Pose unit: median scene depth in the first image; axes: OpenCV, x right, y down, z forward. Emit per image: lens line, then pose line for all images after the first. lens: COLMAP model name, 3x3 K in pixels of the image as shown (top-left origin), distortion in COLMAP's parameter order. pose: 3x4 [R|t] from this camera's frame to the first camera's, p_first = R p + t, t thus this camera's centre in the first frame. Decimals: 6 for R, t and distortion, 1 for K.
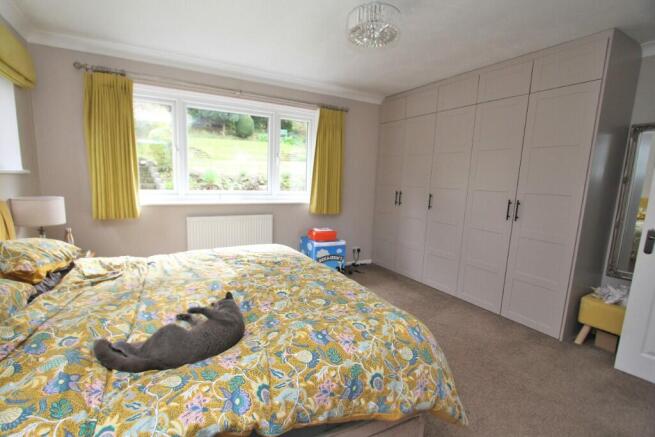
lens RADIAL K [[302.2, 0, 311.7], [0, 302.2, 224.0], [0, 0, 1]] dist [-0.018815, 0.000653]
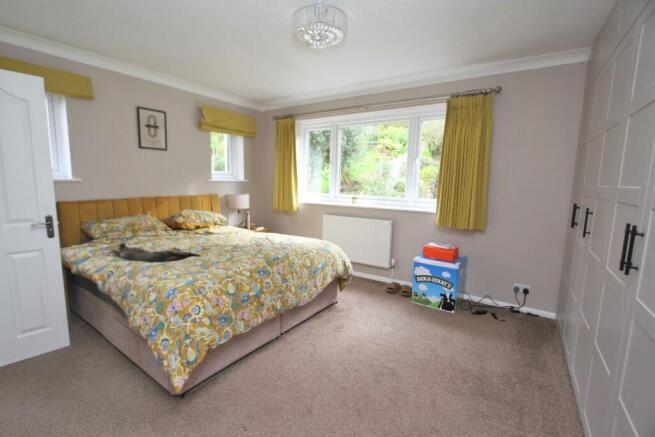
lens RADIAL K [[302.2, 0, 311.7], [0, 302.2, 224.0], [0, 0, 1]] dist [-0.018815, 0.000653]
pose [[0.447350, 0.103752, -0.888321, 0.638198], [-0.138593, 0.989292, 0.045750, -0.030184], [0.883556, 0.102649, 0.456939, 0.326643]]
